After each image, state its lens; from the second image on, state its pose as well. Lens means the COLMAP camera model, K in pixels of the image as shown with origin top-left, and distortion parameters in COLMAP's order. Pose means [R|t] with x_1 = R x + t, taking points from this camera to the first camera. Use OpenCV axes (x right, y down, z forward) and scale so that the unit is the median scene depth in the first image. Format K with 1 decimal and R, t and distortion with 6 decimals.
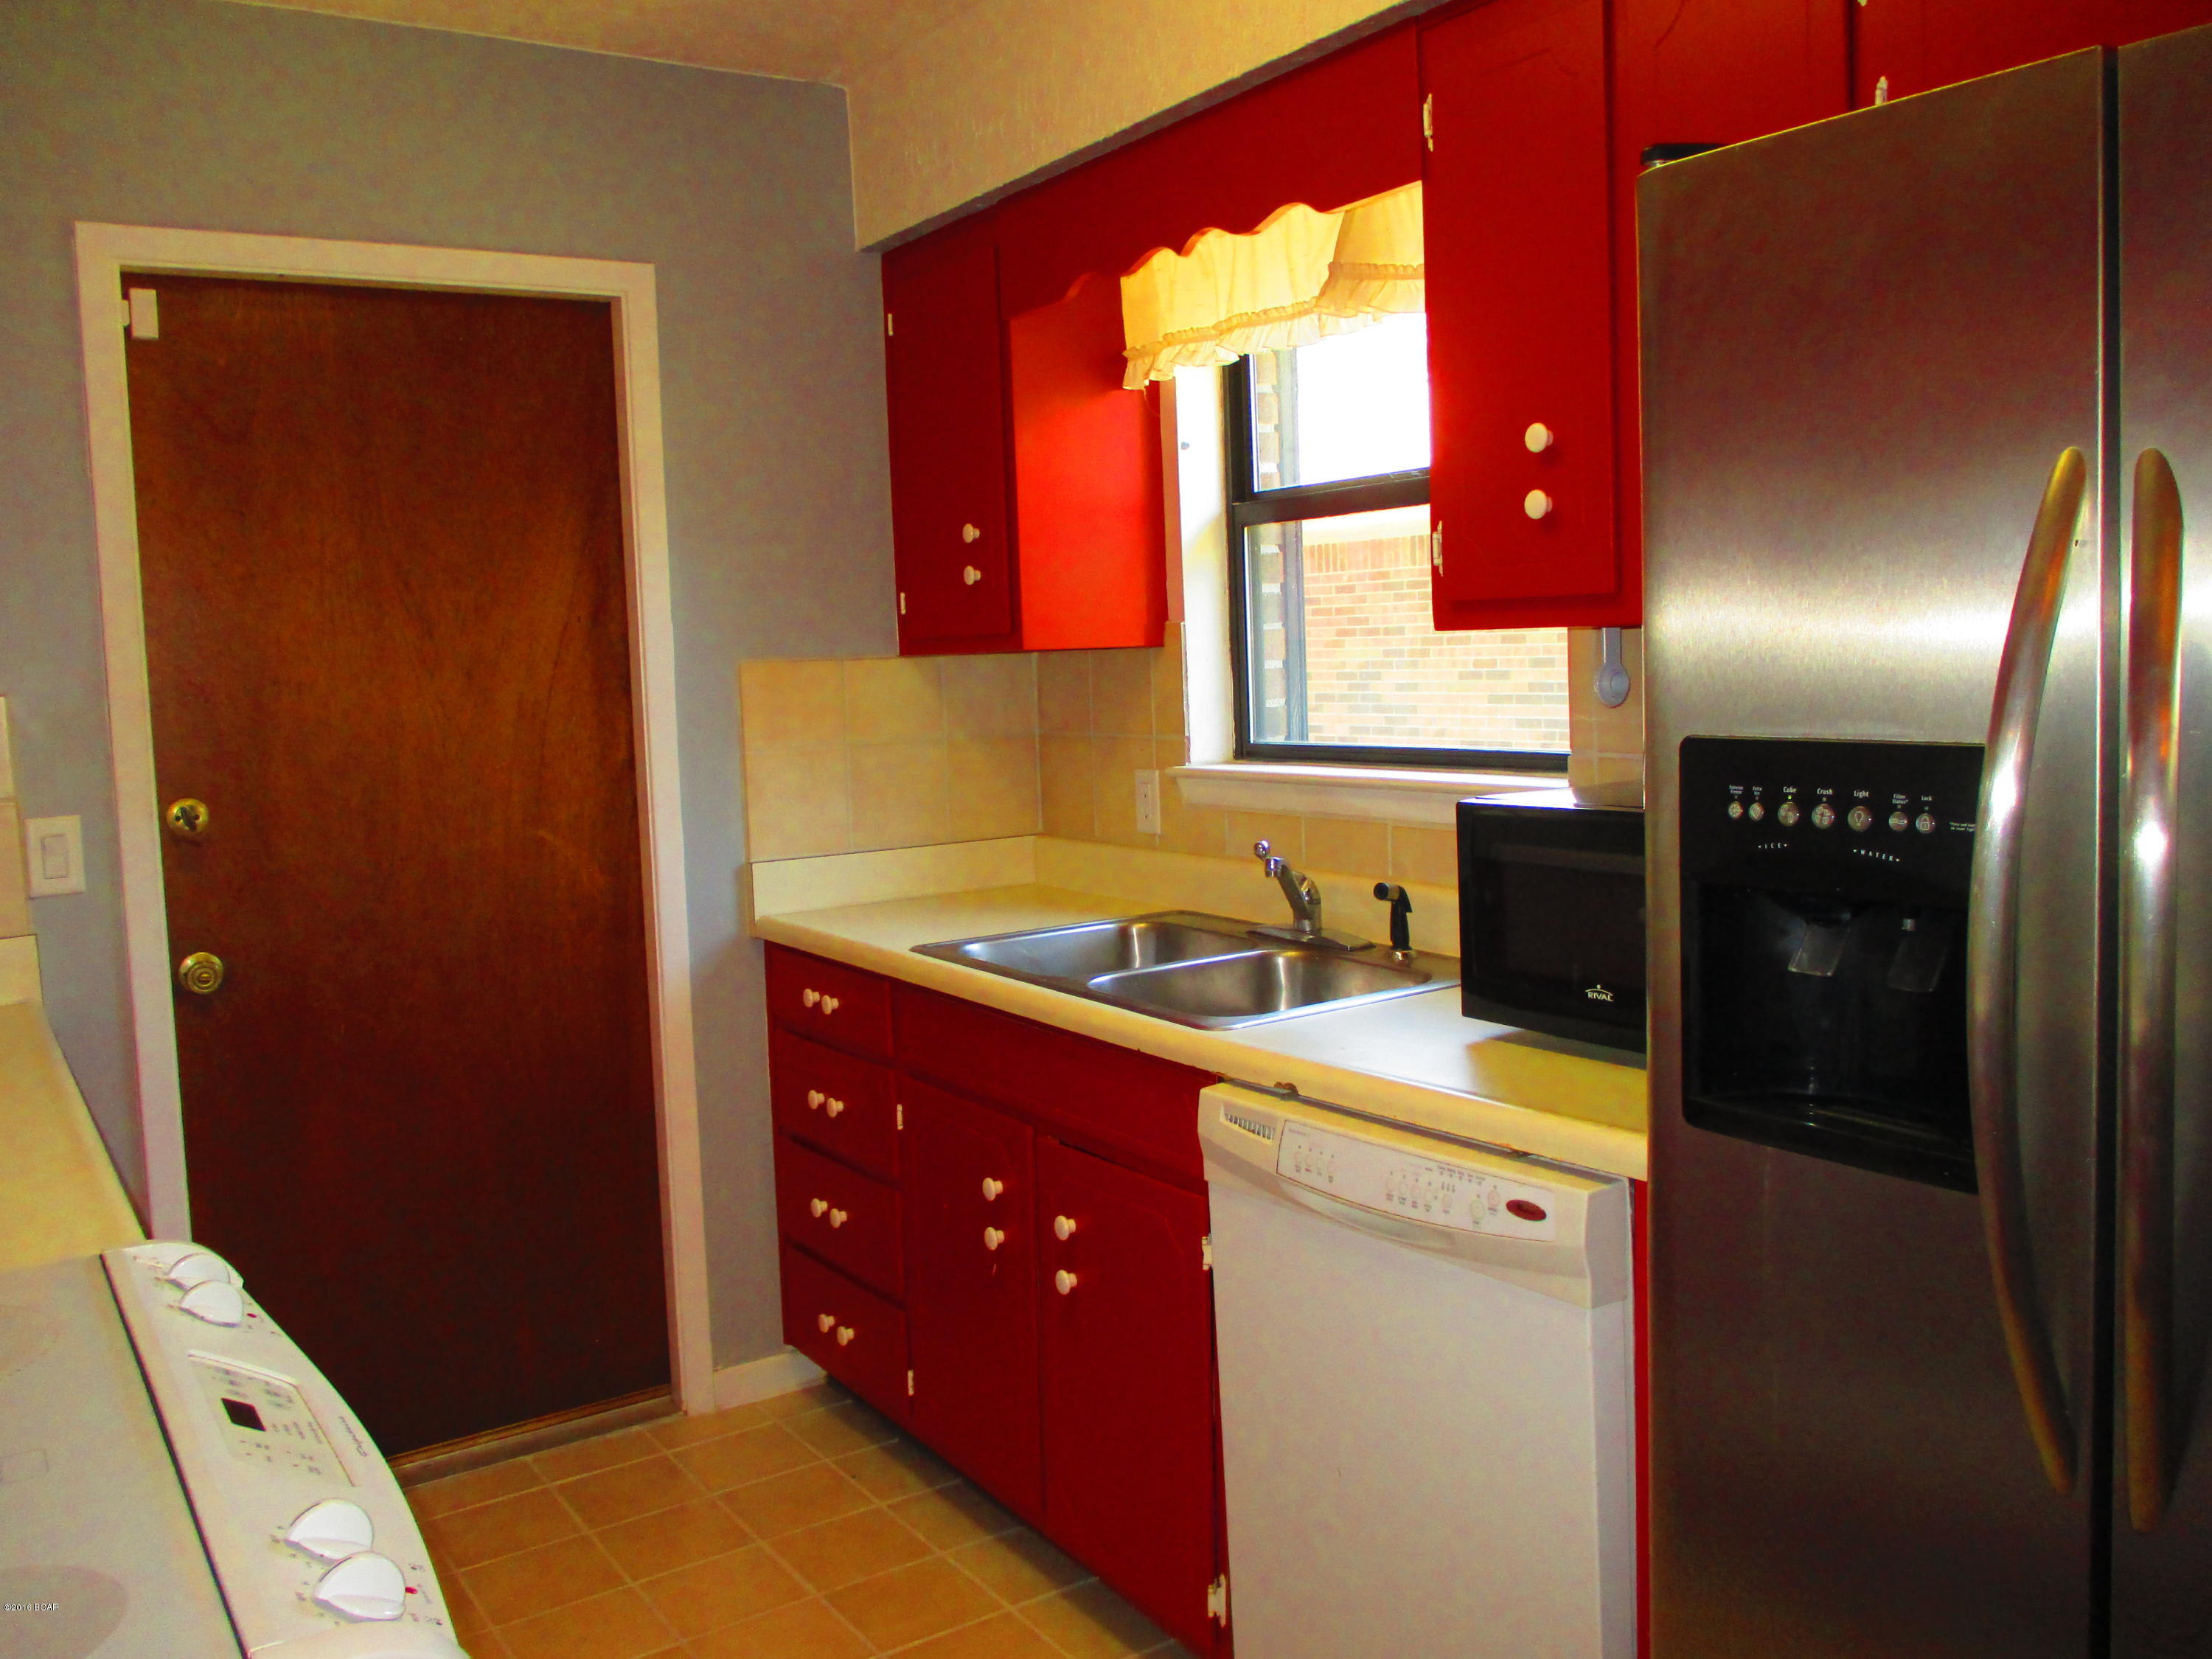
lens RADIAL K [[1816.0, 0, 1099.3], [0, 1816.0, 791.7], [0, 0, 1]] dist [-0.041686, -0.008222]
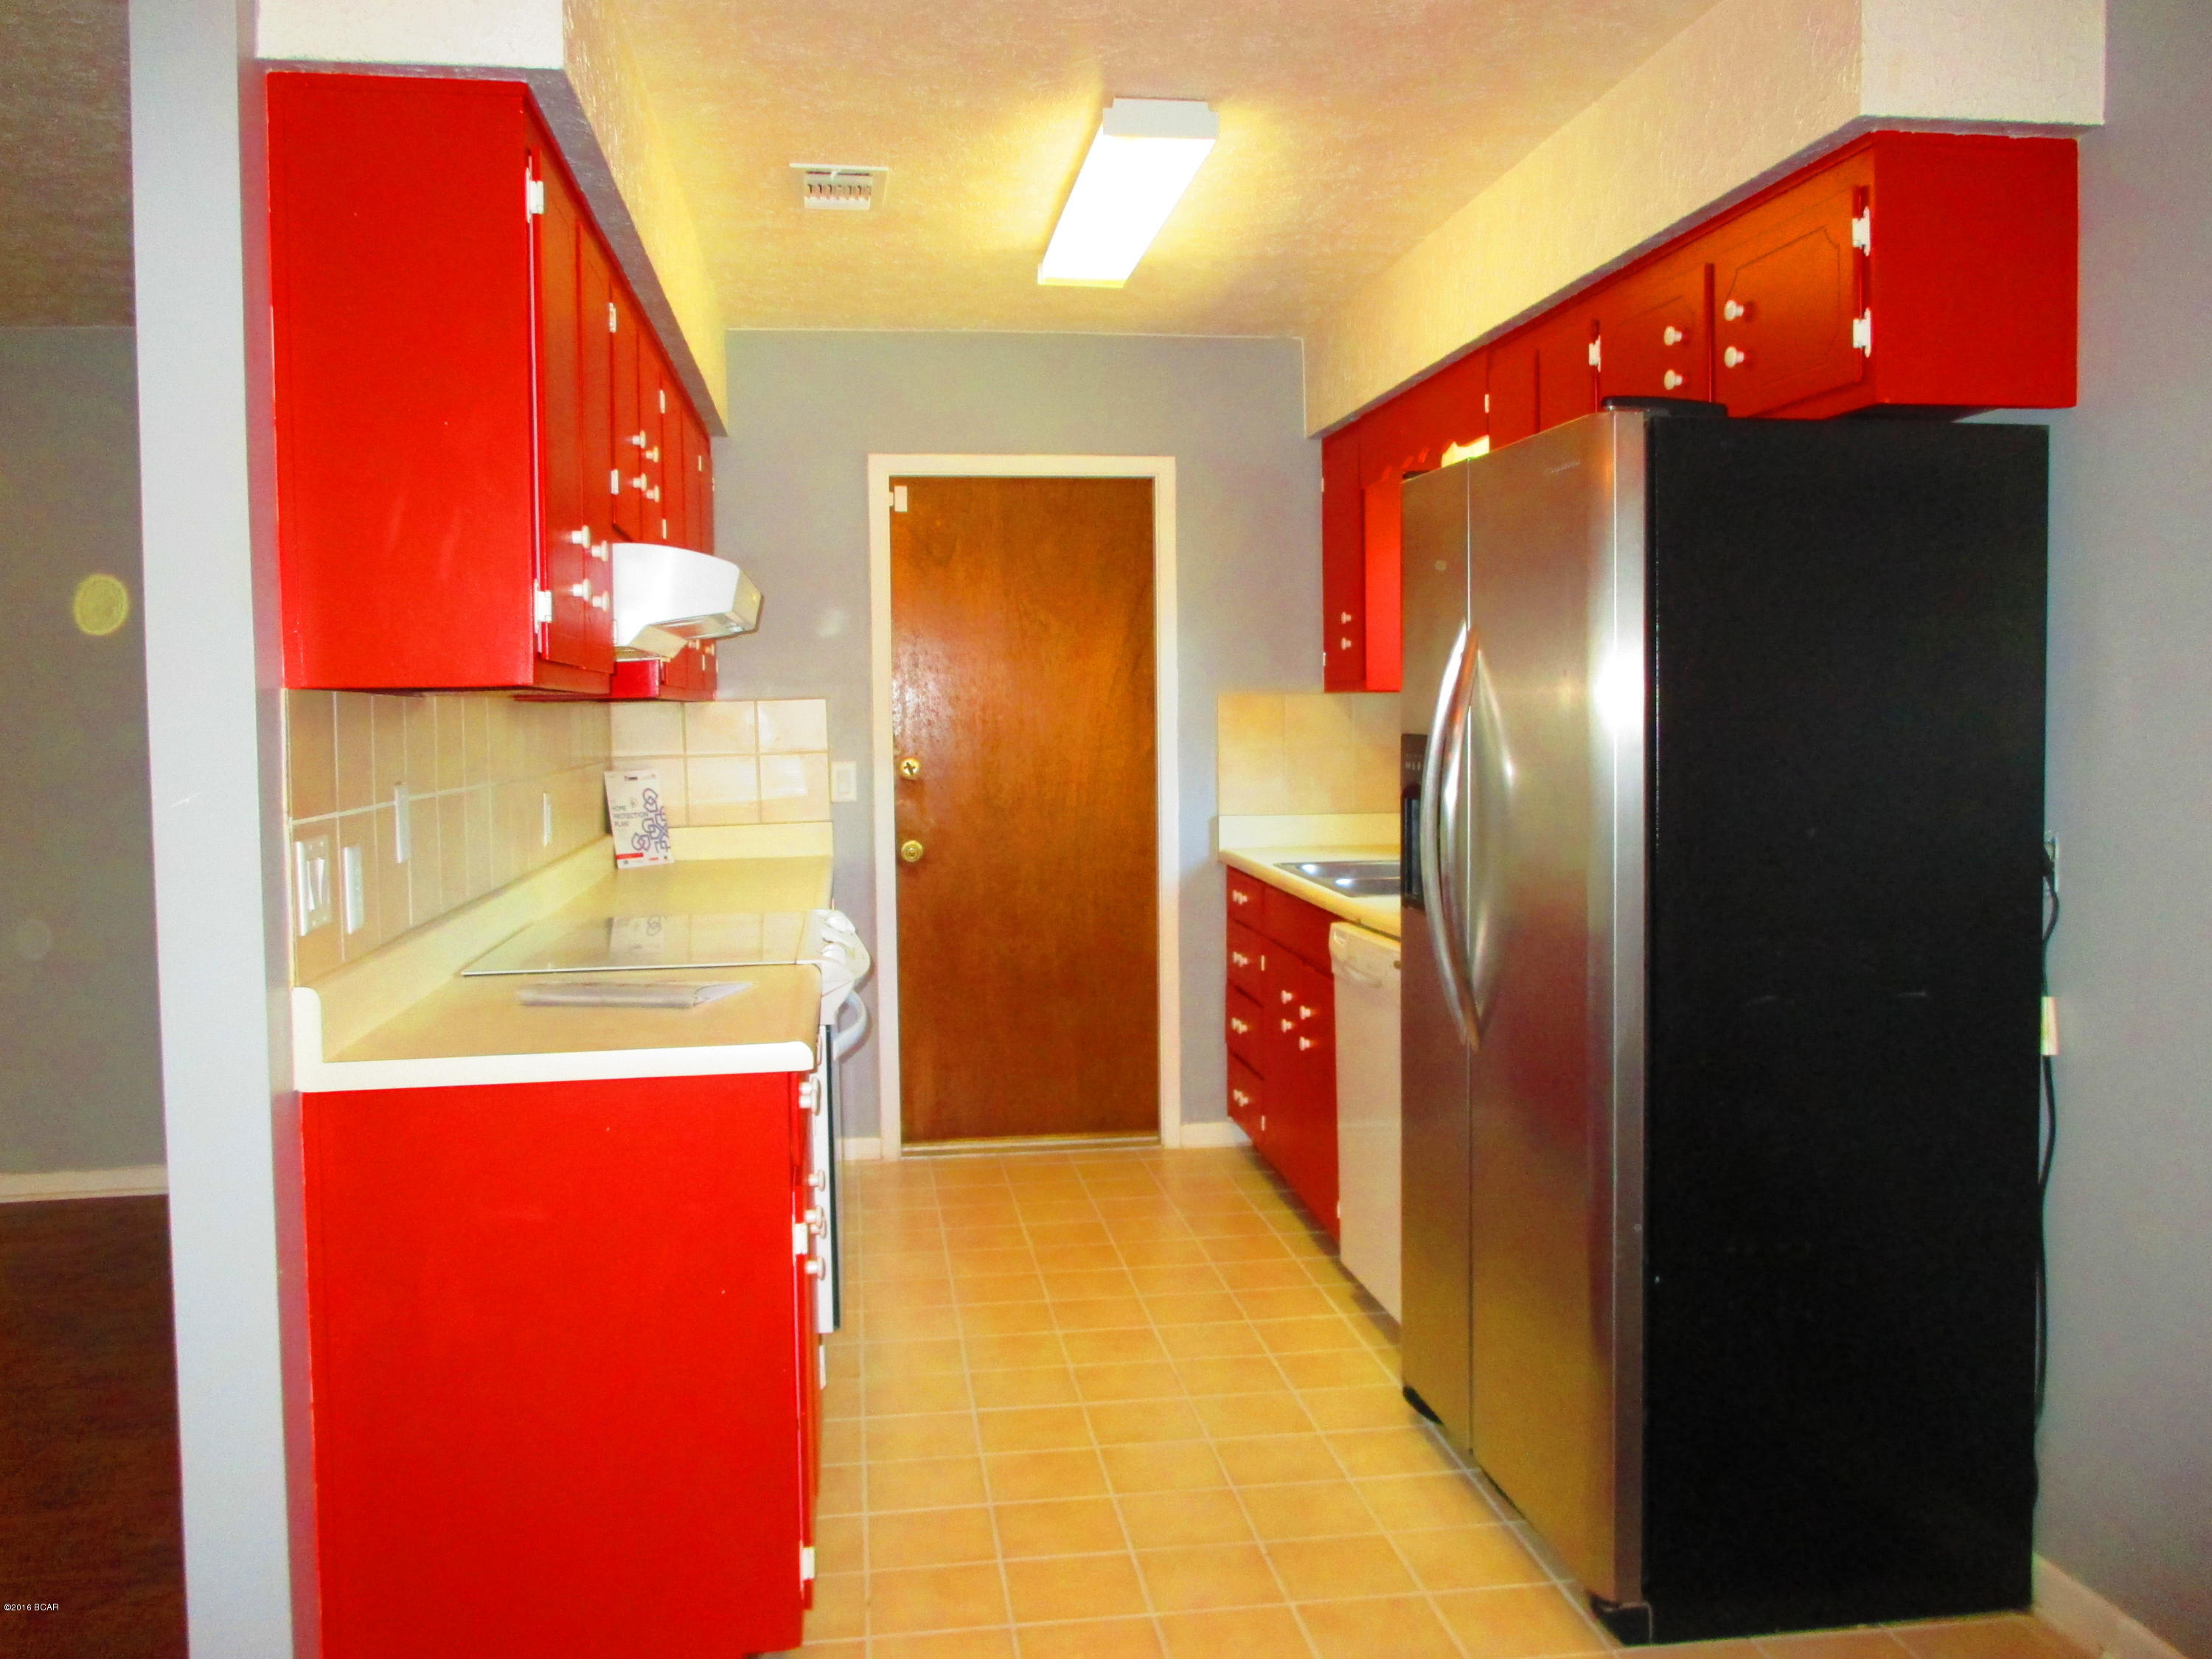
lens RADIAL K [[1816.0, 0, 1102.5], [0, 1816.0, 822.4], [0, 0, 1]] dist [-0.041686, -0.008222]
pose [[0.899432, 0.058355, -0.433147, 0.482897], [-0.059024, 0.998185, 0.011915, 0.036816], [0.433057, 0.014849, 0.901244, -0.599242]]
